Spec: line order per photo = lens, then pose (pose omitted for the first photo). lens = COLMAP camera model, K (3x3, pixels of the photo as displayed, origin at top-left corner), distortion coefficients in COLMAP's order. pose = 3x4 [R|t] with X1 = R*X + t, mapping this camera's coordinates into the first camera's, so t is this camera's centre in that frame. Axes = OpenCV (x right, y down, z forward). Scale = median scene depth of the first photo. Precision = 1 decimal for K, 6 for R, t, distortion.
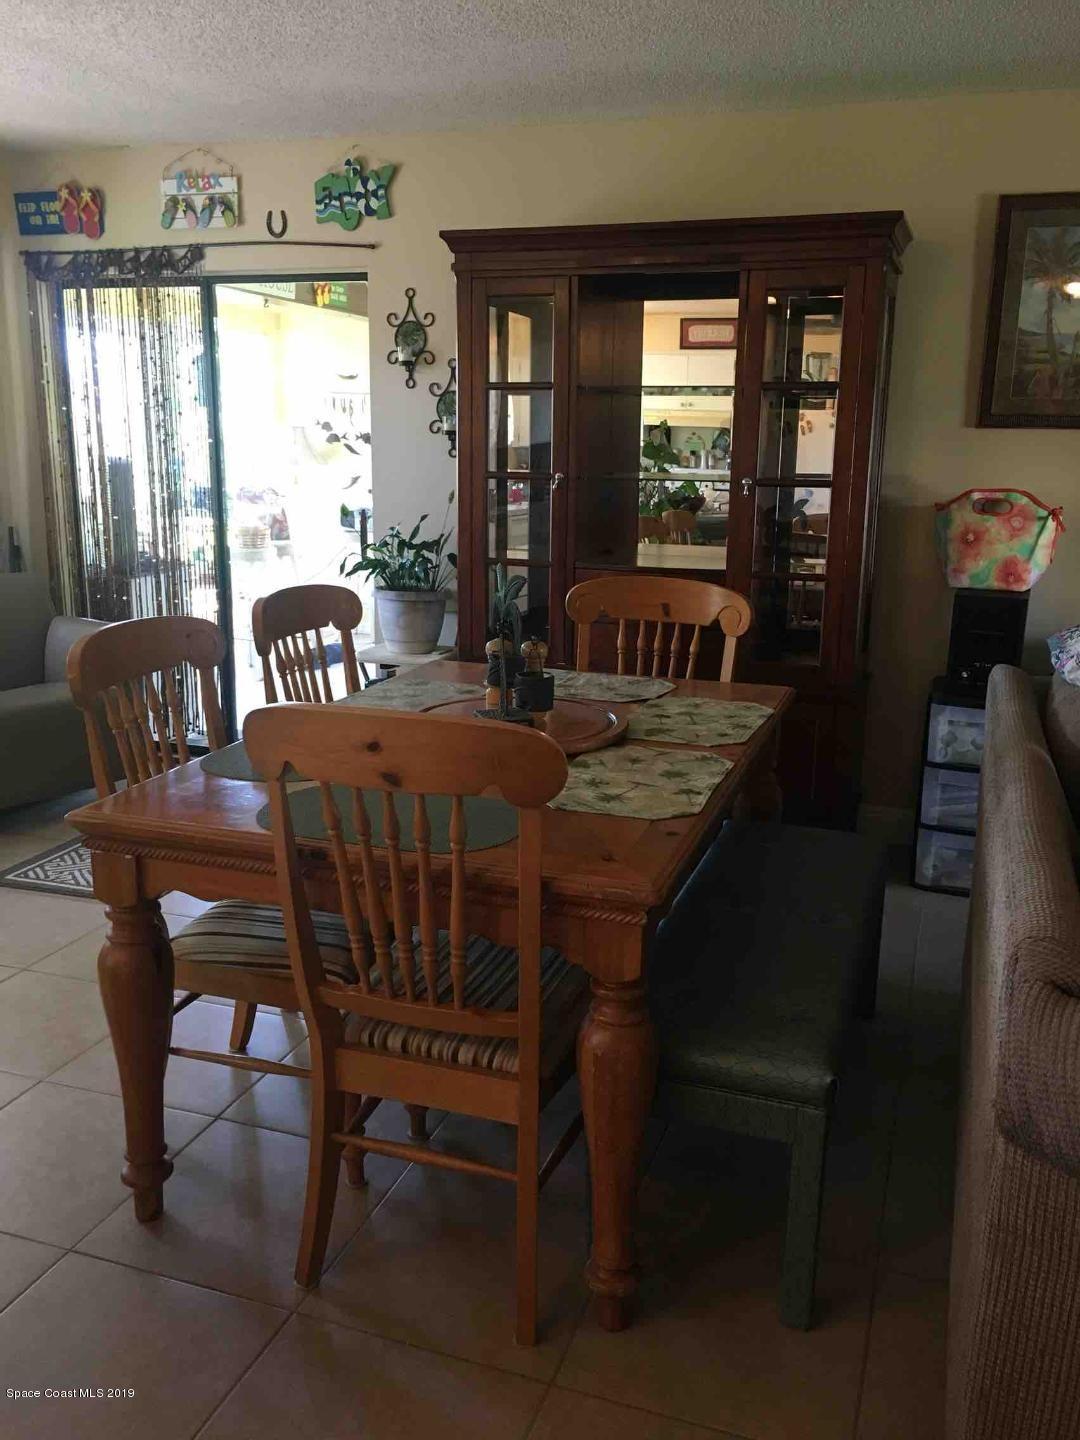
lens RADIAL K [[1185.9, 0, 545.2], [0, 1185.9, 721.7], [0, 0, 1]] dist [0.023930, -0.039465]
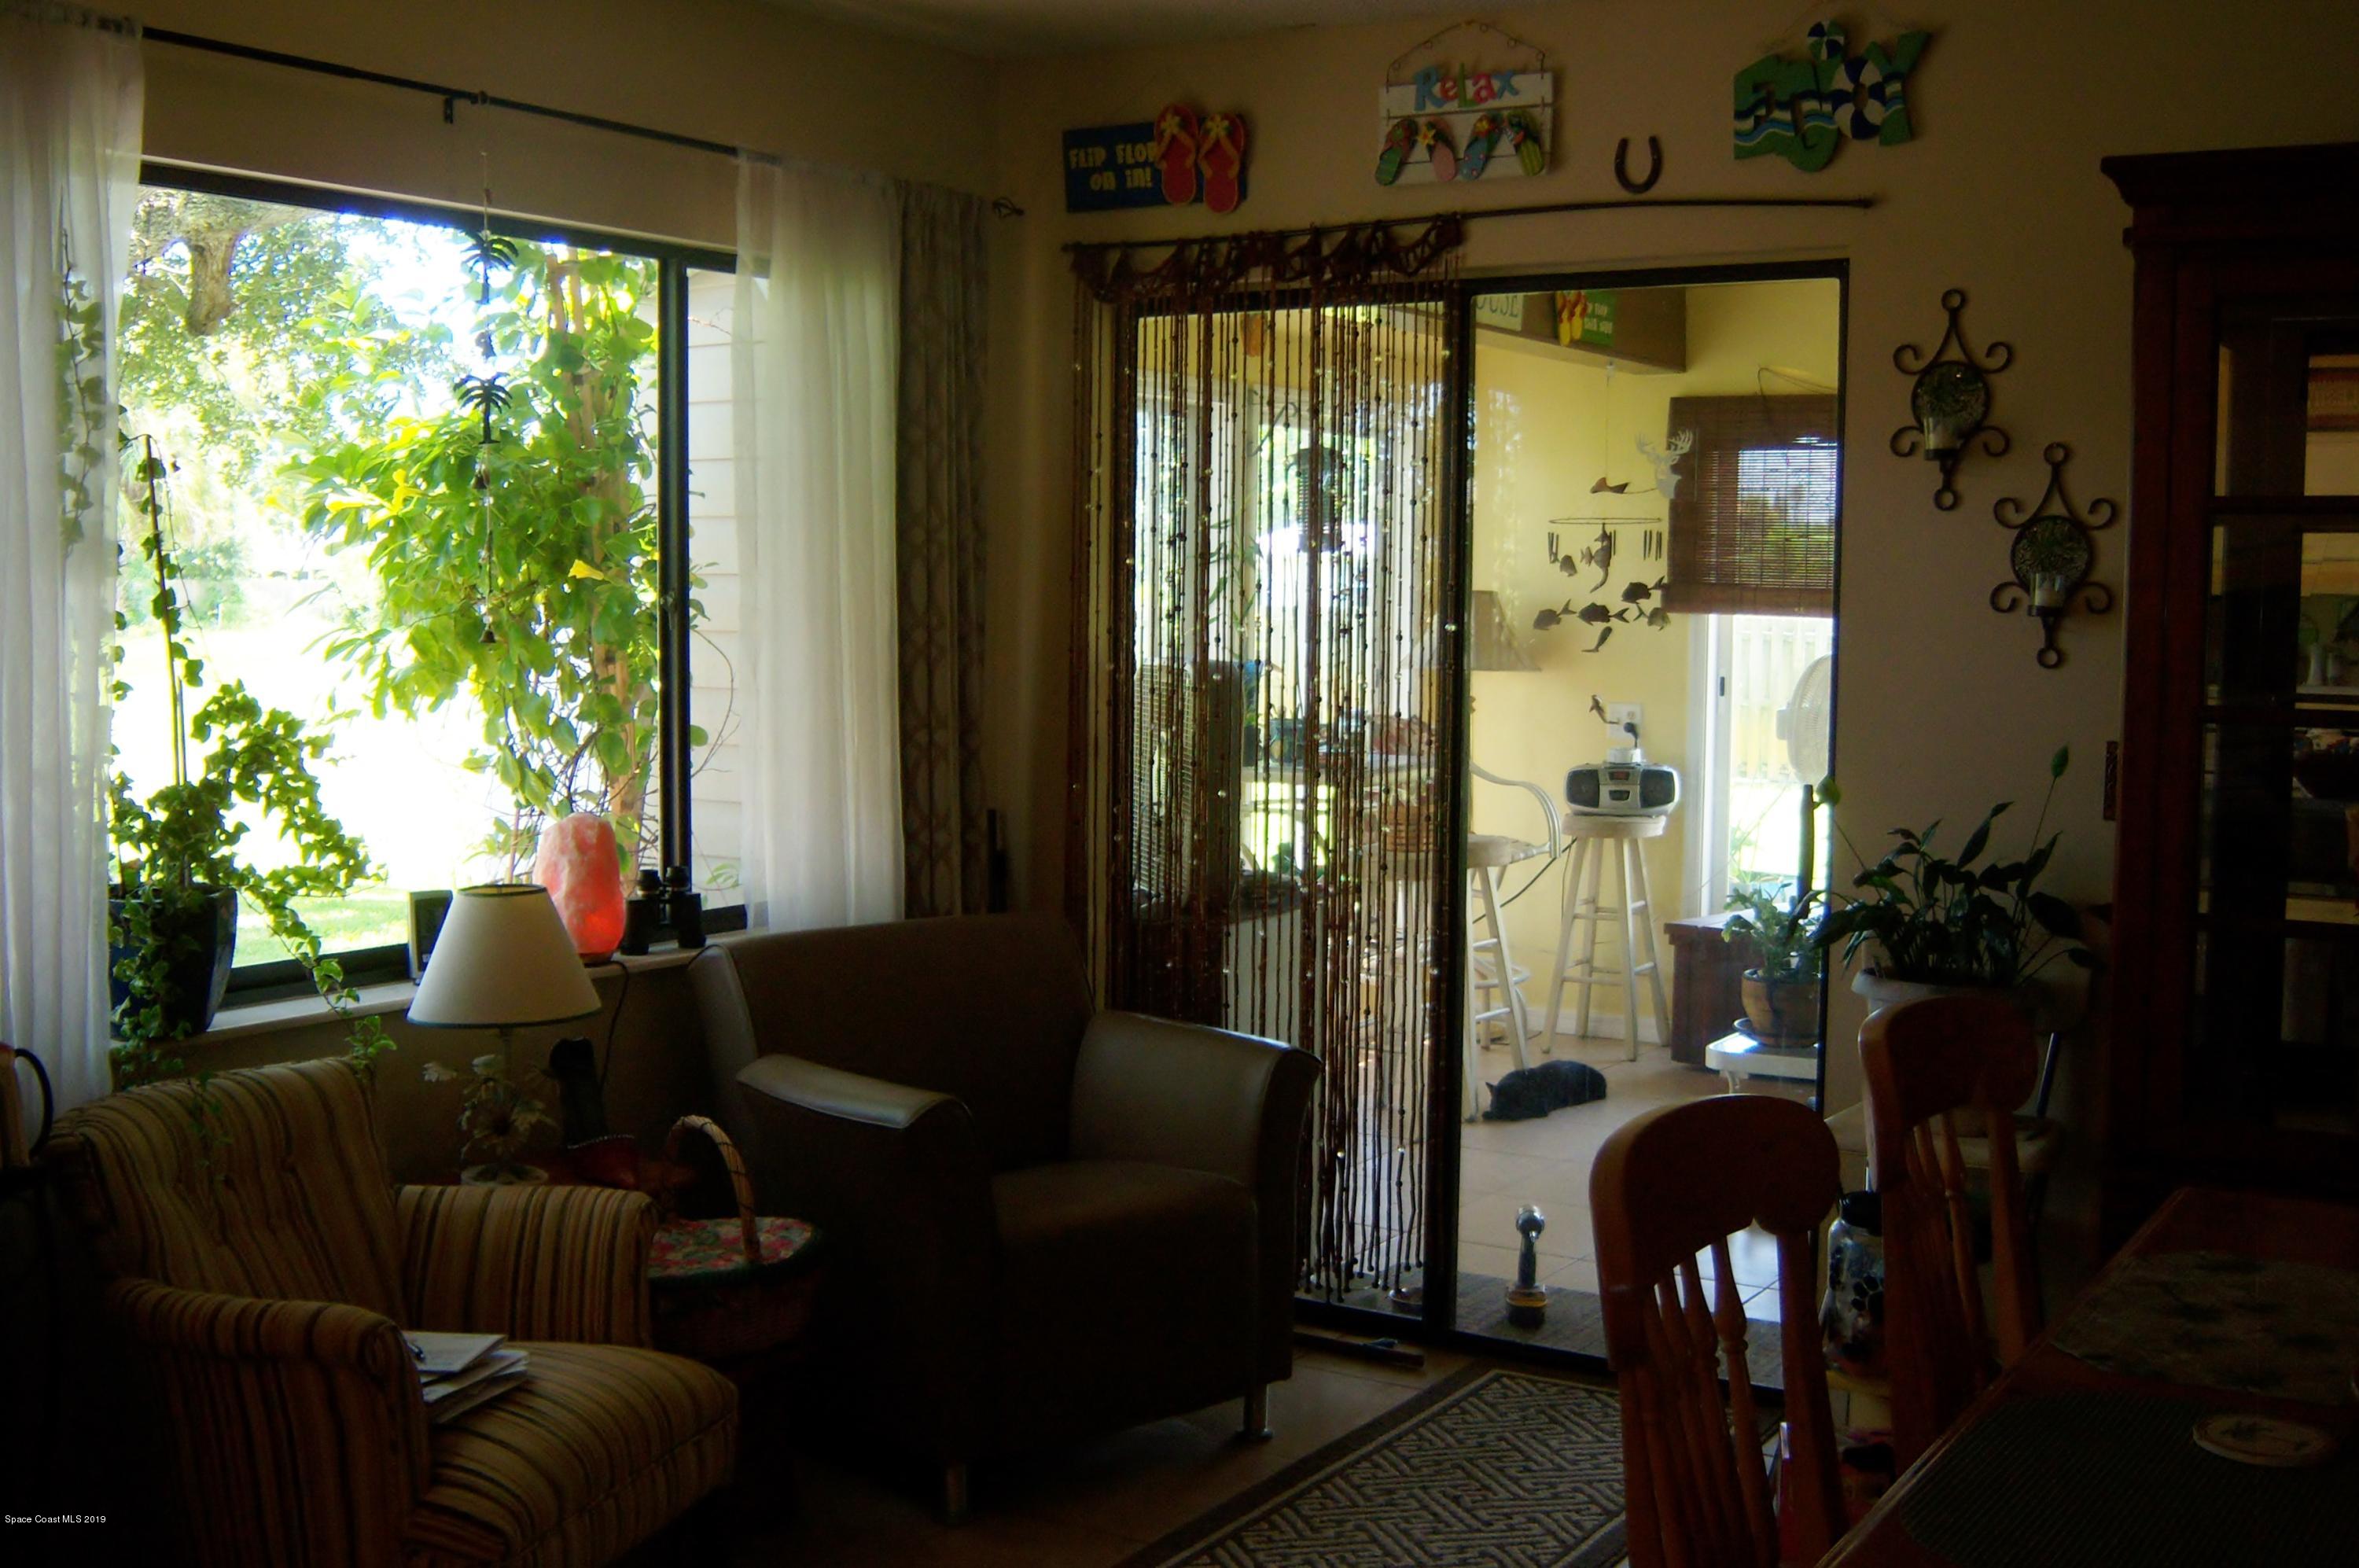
lens RADIAL K [[2527.0, 0, 1177.2], [0, 2527.0, 781.6], [0, 0, 1]] dist [-0.104718, 0.000000]
pose [[0.971462, 0.011424, -0.236921, -0.164398], [-0.050816, 0.985672, -0.160836, -0.023991], [0.231689, 0.168285, 0.958123, 0.084365]]
